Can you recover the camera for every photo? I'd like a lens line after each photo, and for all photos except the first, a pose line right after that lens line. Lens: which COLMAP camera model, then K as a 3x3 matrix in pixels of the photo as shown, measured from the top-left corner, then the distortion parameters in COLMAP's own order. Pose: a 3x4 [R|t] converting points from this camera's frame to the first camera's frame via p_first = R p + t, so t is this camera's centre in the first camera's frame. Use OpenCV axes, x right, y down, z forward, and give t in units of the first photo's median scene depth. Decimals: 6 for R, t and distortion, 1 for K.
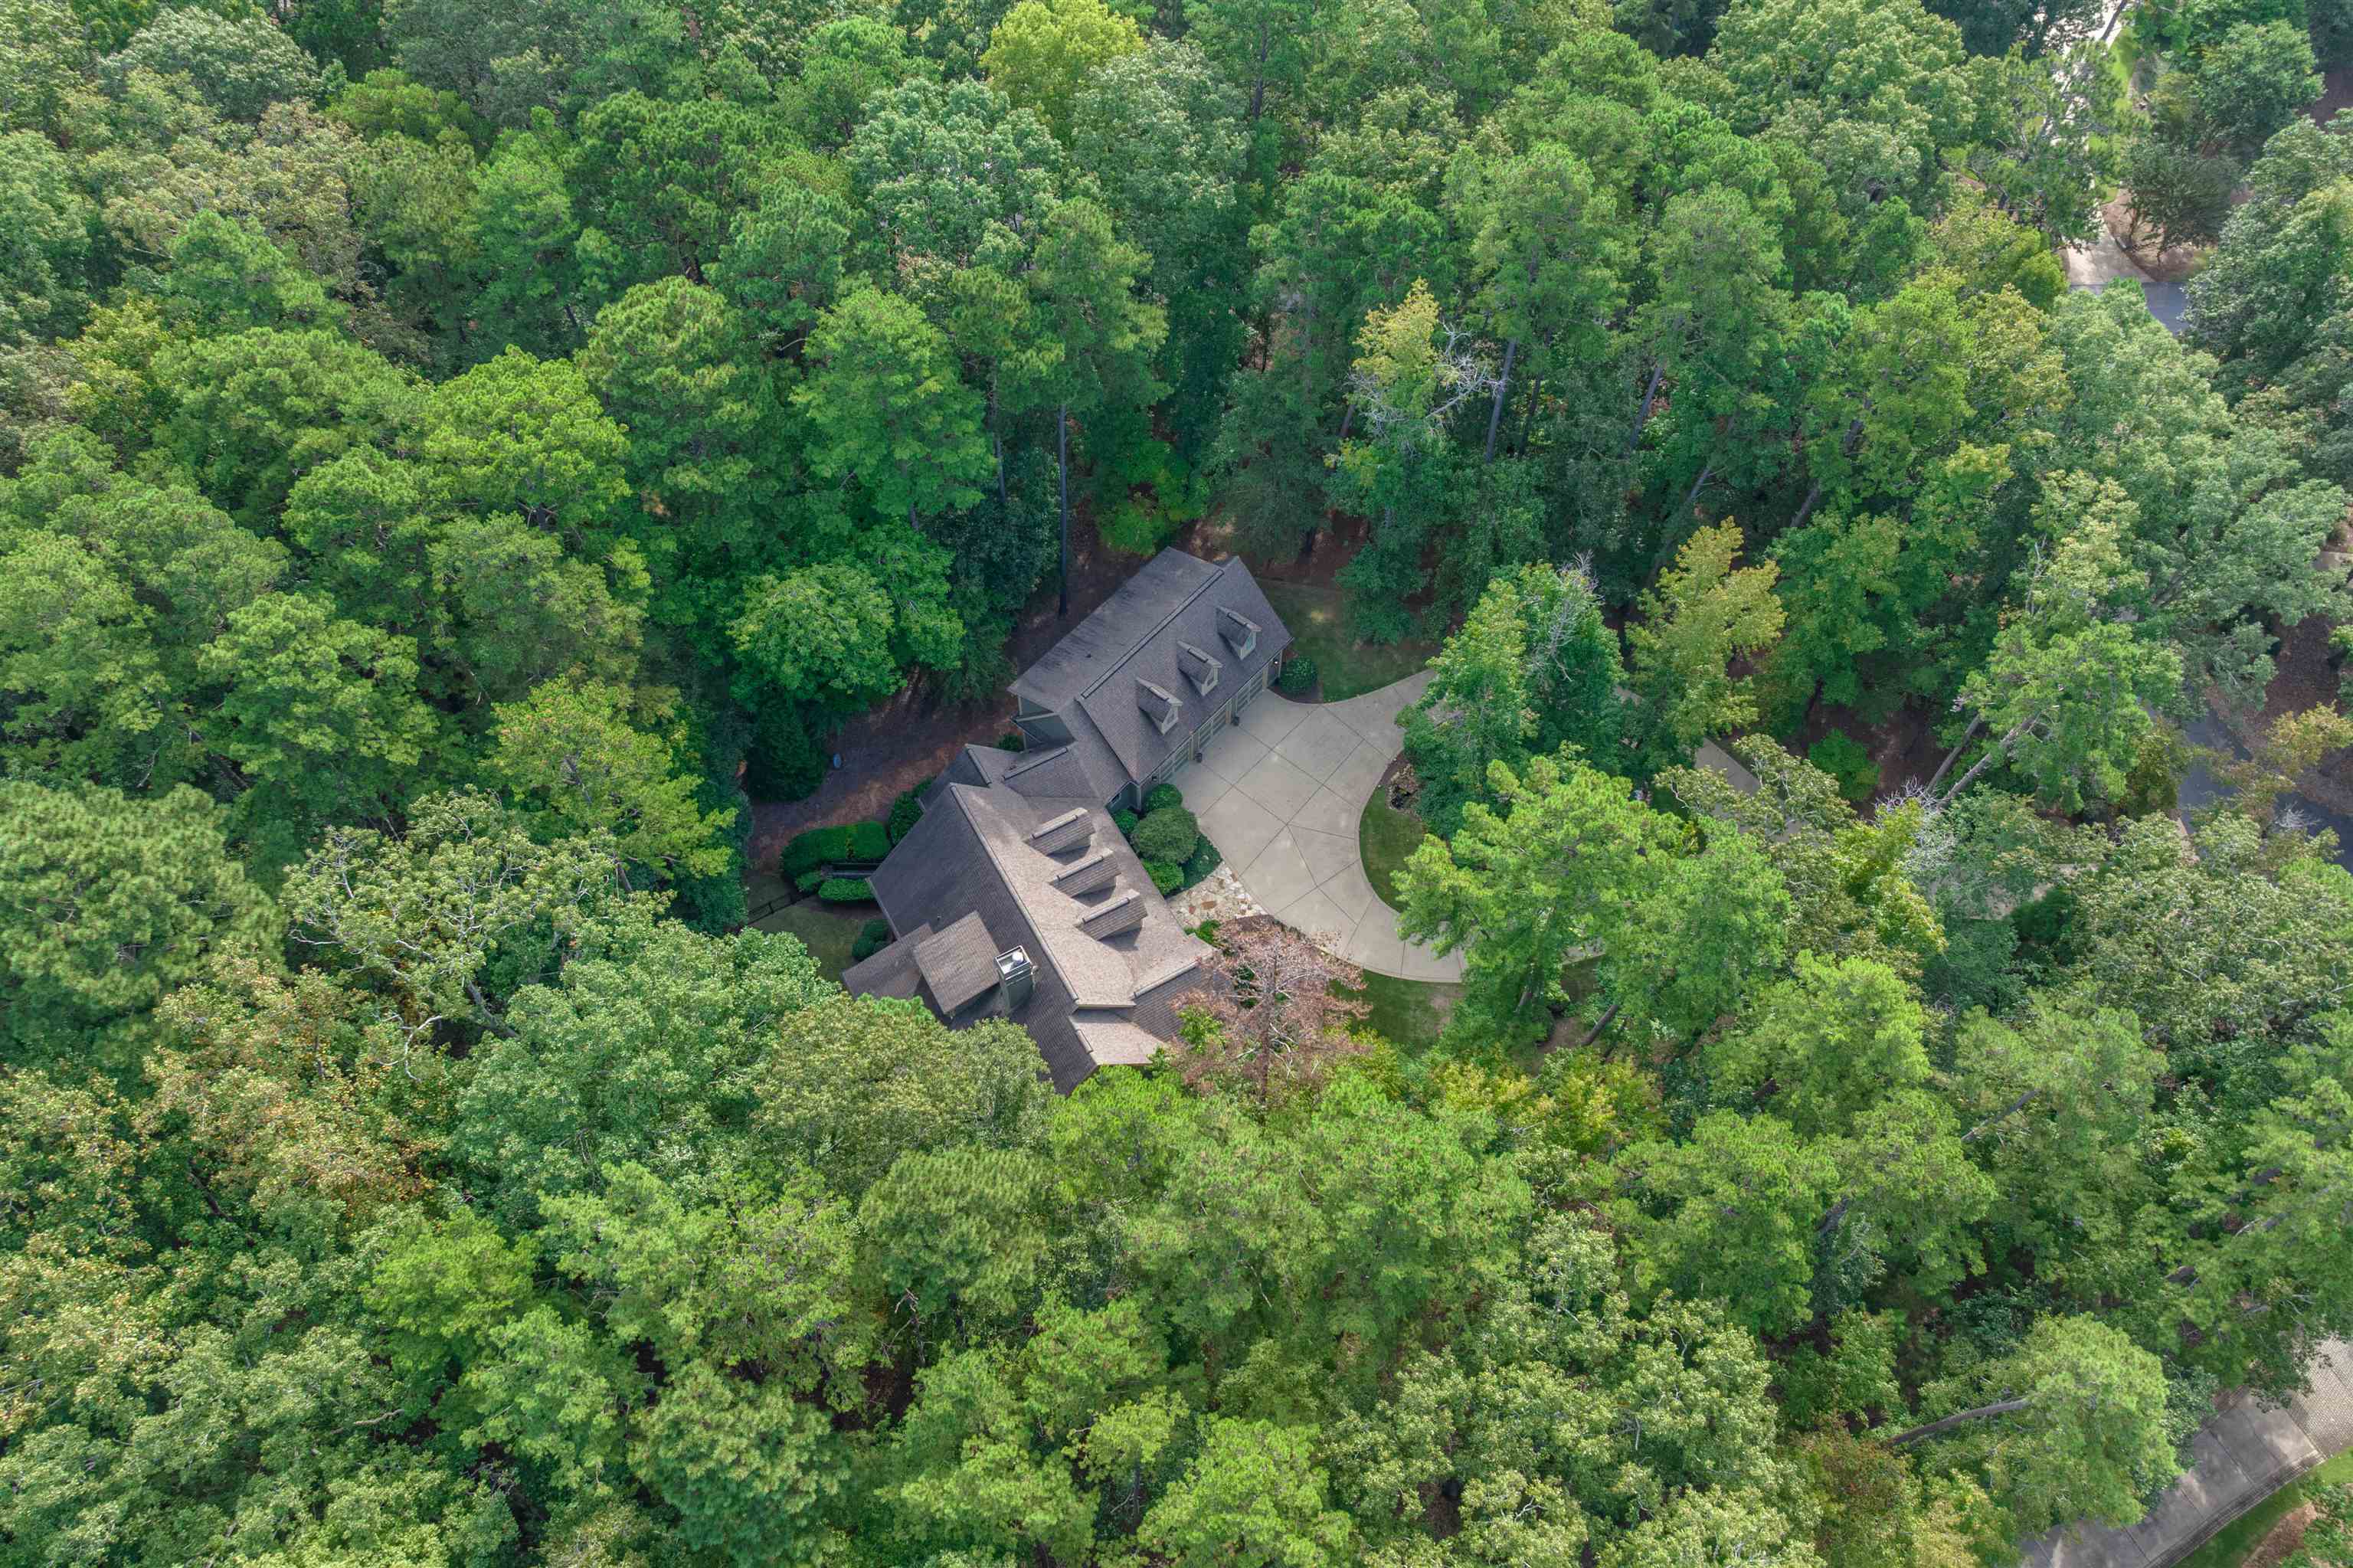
lens RADIAL K [[1641.9, 0, 1175.6], [0, 1641.9, 785.5], [0, 0, 1]] dist [-0.041950, 0.002480]
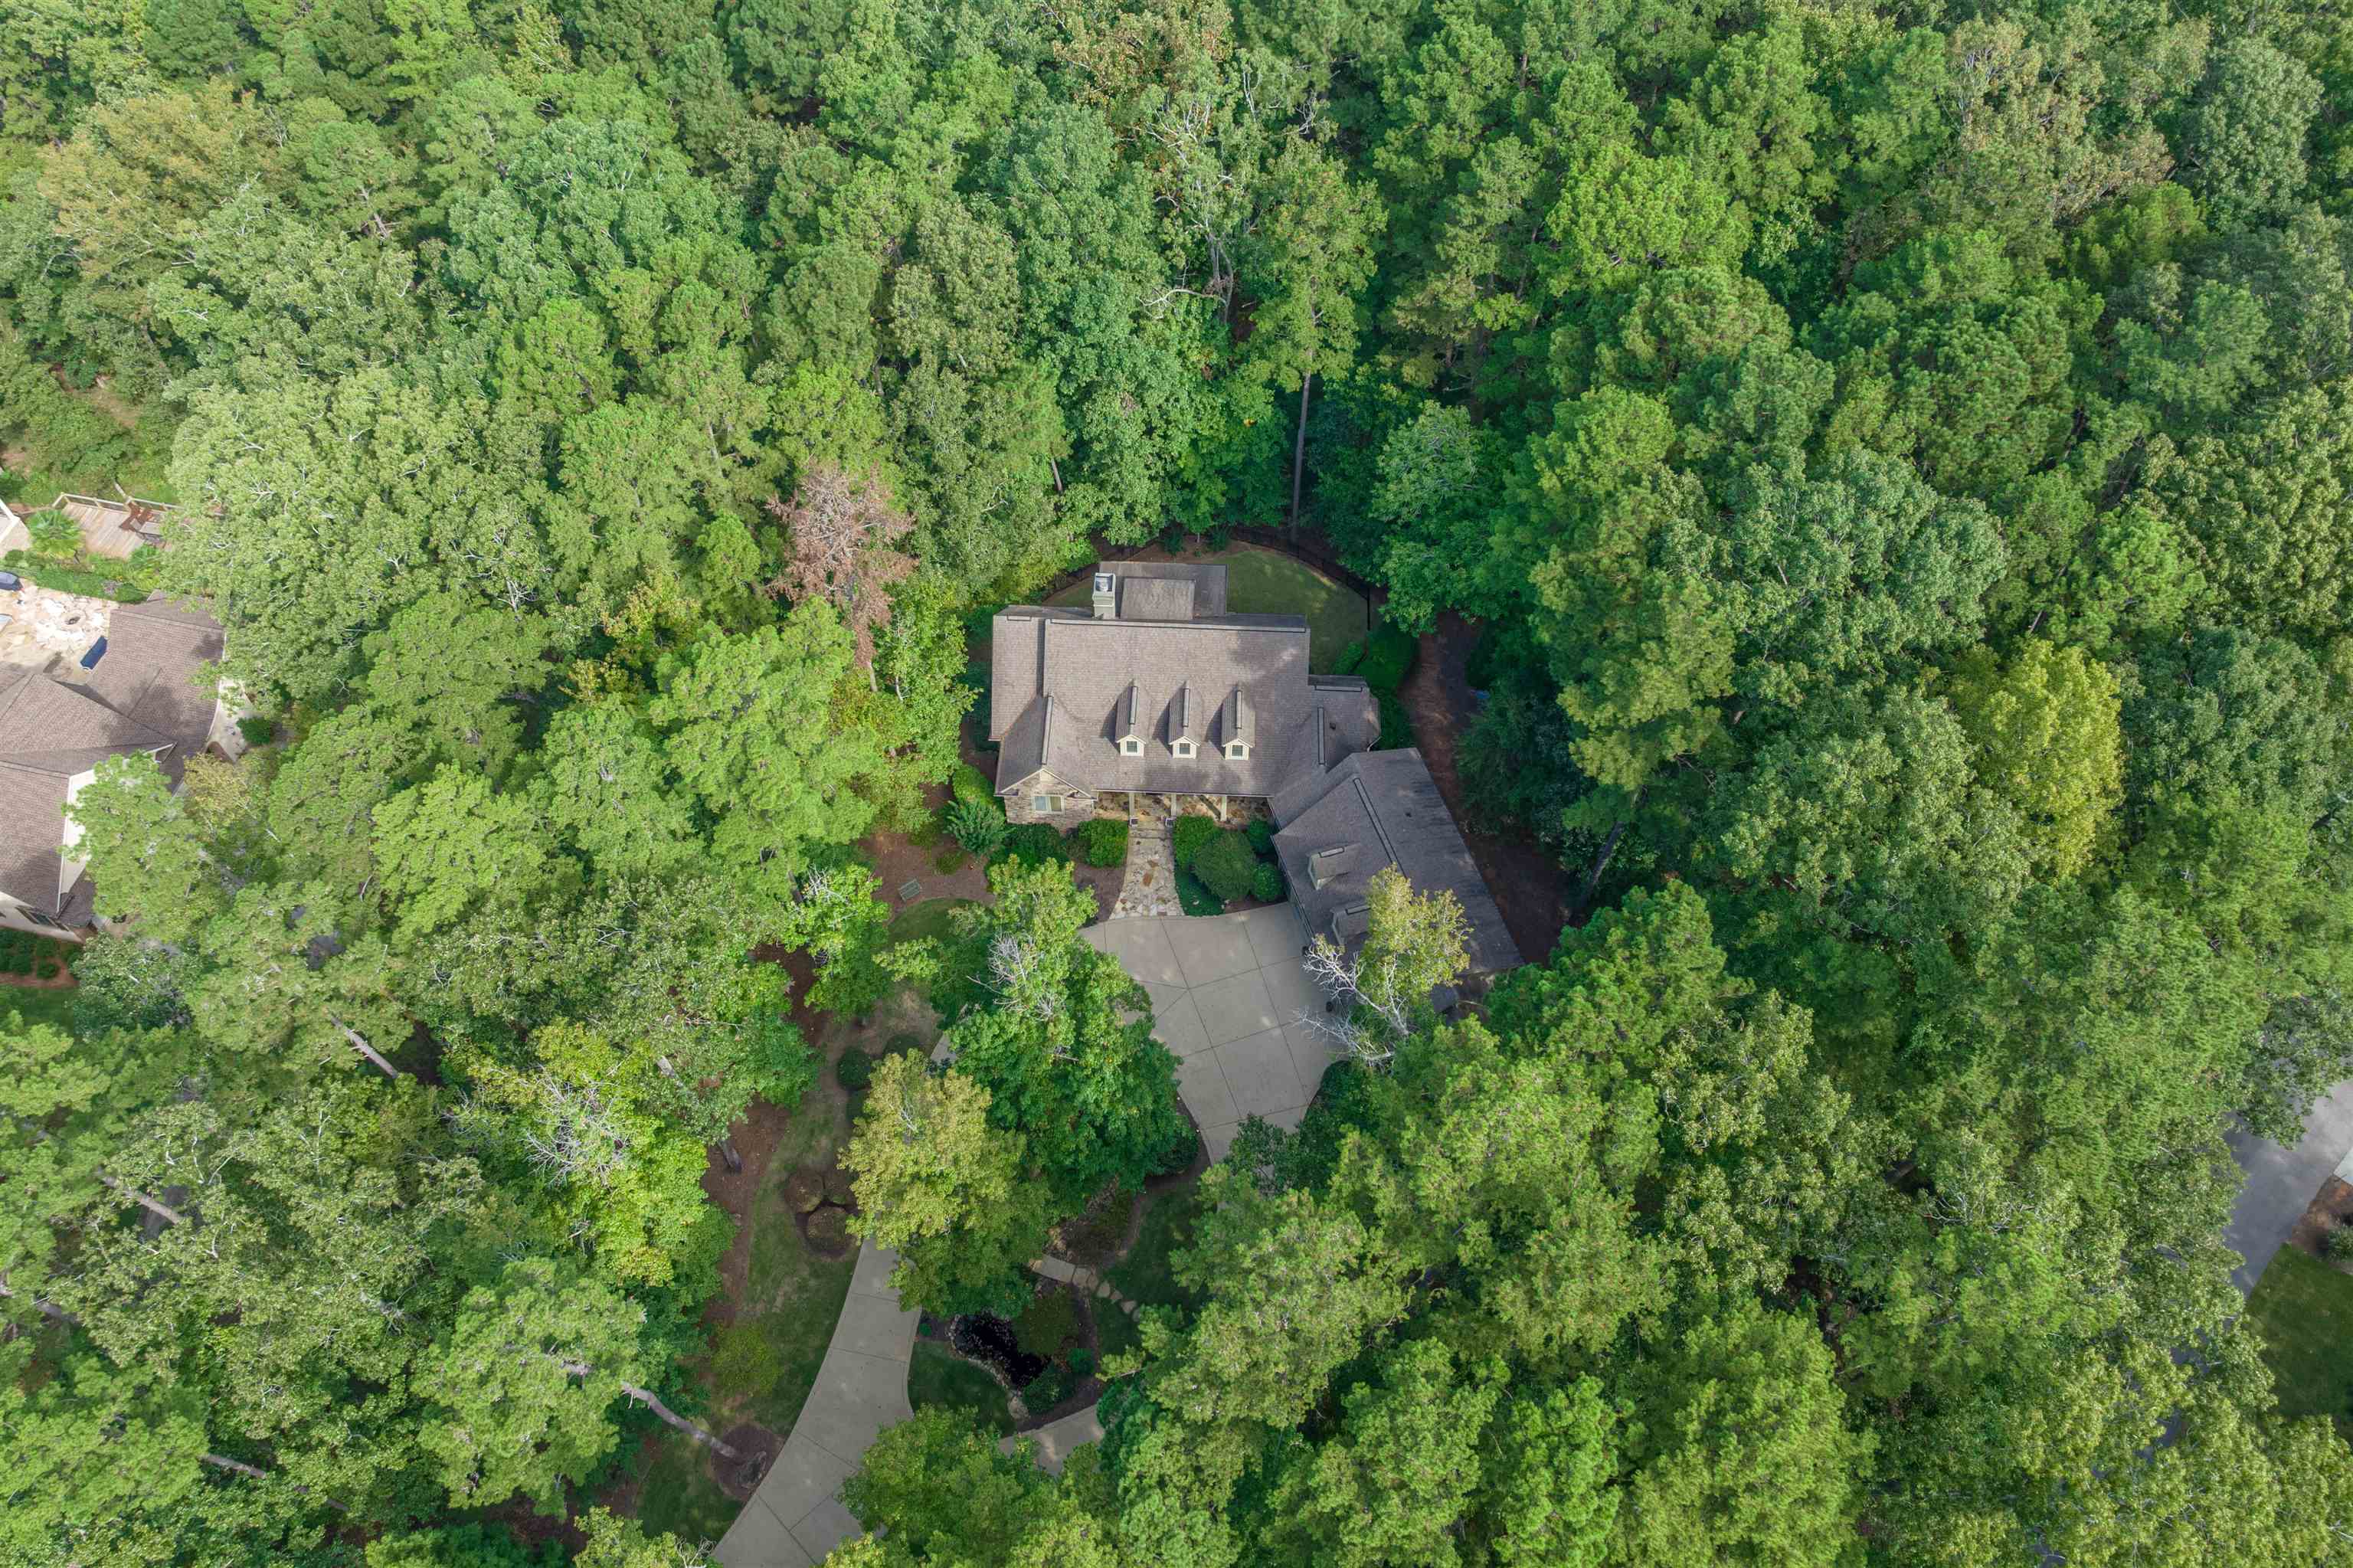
lens RADIAL K [[1641.9, 0, 1178.1], [0, 1641.9, 781.8], [0, 0, 1]] dist [-0.041950, 0.002480]
pose [[-0.526246, 0.703279, -0.477980, 0.460362], [-0.705261, -0.046955, 0.707391, -0.663981], [0.475050, 0.709362, 0.520705, 0.462407]]
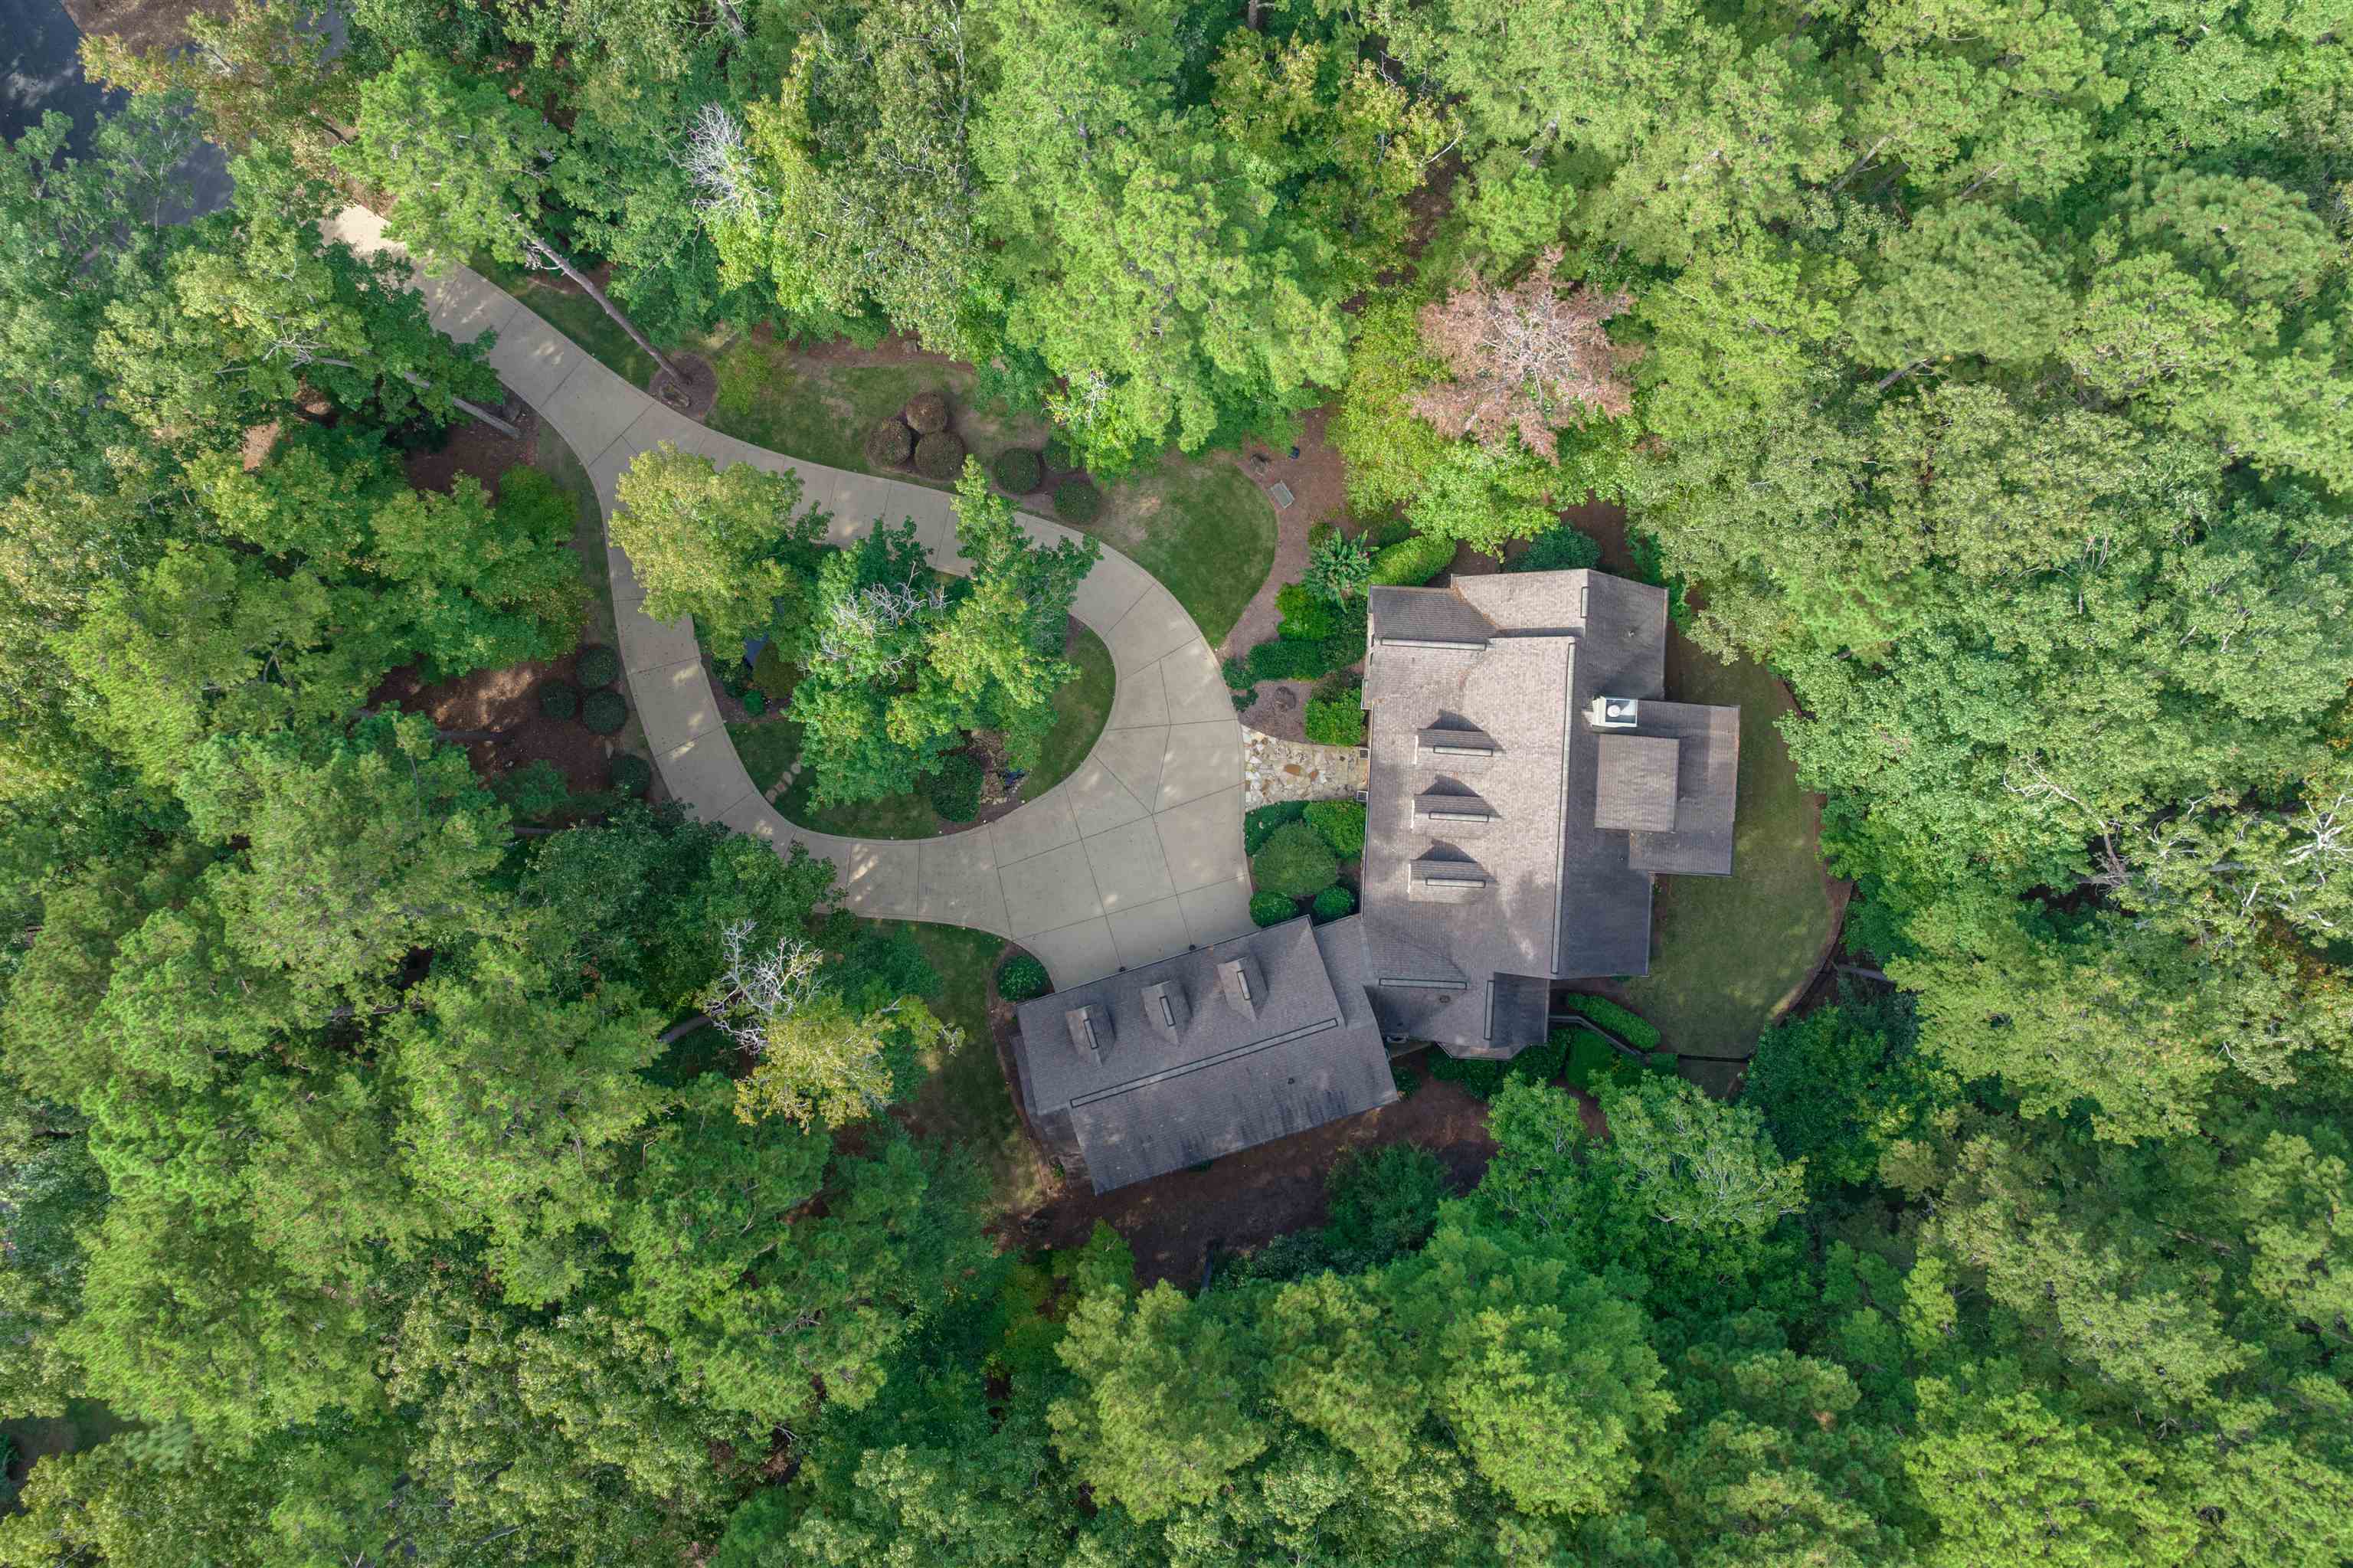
lens RADIAL K [[1641.9, 0, 1169.0], [0, 1641.9, 778.7], [0, 0, 1]] dist [-0.041950, 0.002480]
pose [[-0.843081, -0.537762, 0.005155, 0.070620], [0.444597, -0.691563, 0.569274, -0.462737], [-0.302569, 0.482236, 0.822132, 0.326755]]
